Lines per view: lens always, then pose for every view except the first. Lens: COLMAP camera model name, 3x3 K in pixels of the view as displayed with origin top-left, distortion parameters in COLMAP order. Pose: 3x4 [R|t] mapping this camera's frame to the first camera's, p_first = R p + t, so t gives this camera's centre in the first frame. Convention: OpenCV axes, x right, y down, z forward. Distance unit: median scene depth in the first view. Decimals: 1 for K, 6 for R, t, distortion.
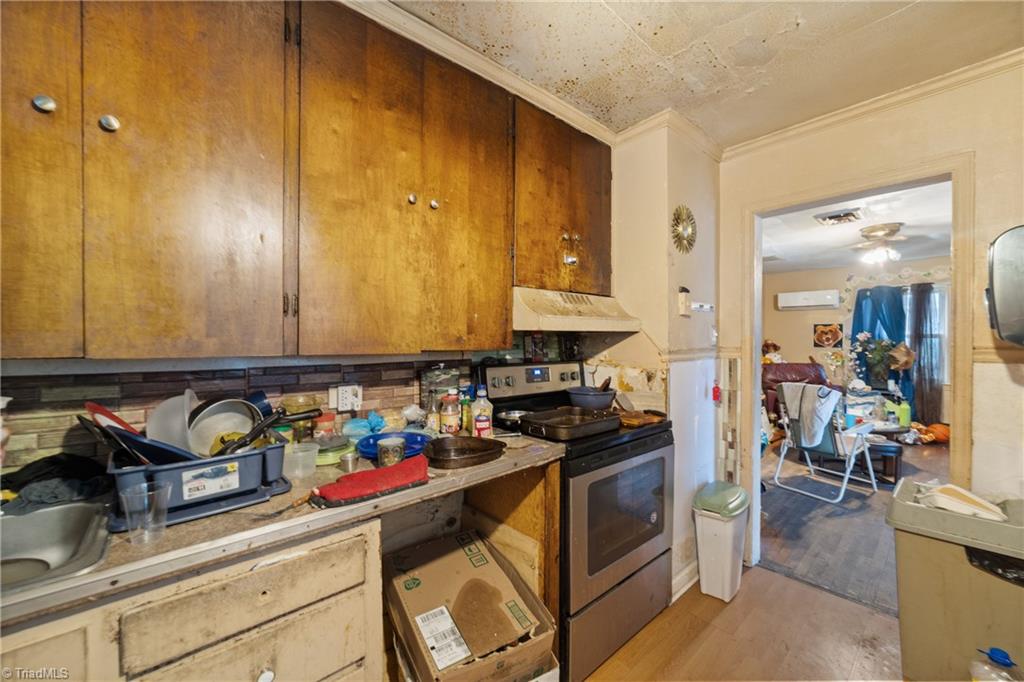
lens RADIAL K [[404.6, 0, 512.0], [0, 404.6, 341.0], [0, 0, 1]] dist [-0.000164, 0.000008]
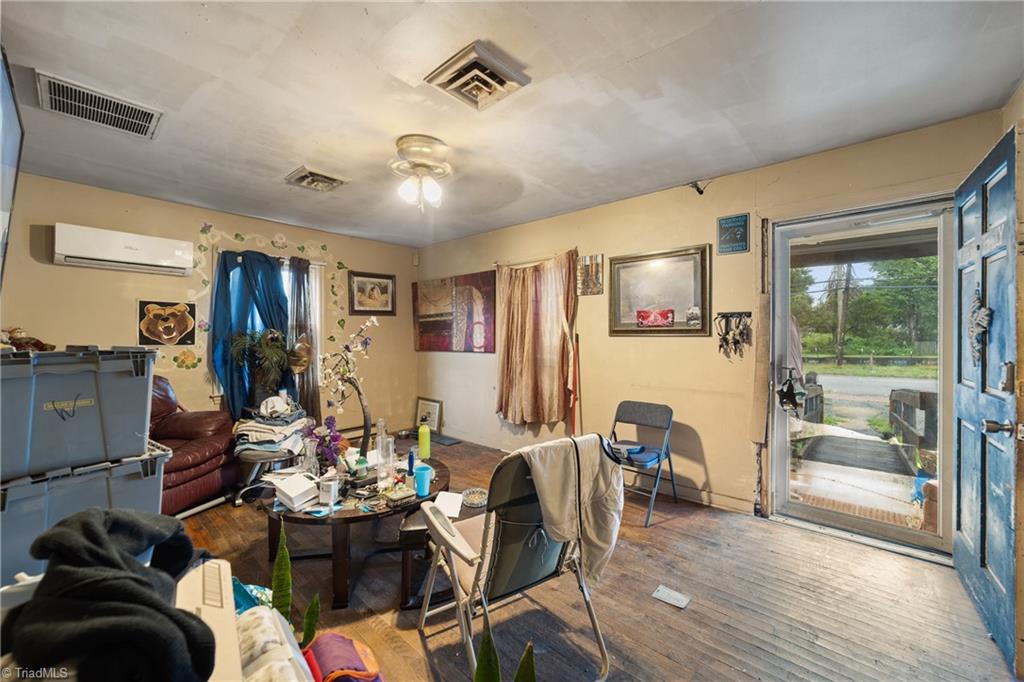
lens RADIAL K [[390.2, 0, 512.0], [0, 390.2, 341.0], [0, 0, 1]] dist [-0.001011, -0.000070]
pose [[-0.114302, -0.008986, 0.993405, 0.202820], [0.007279, 0.999925, 0.009882, 0.009078], [-0.993419, 0.008361, -0.114228, 0.607527]]
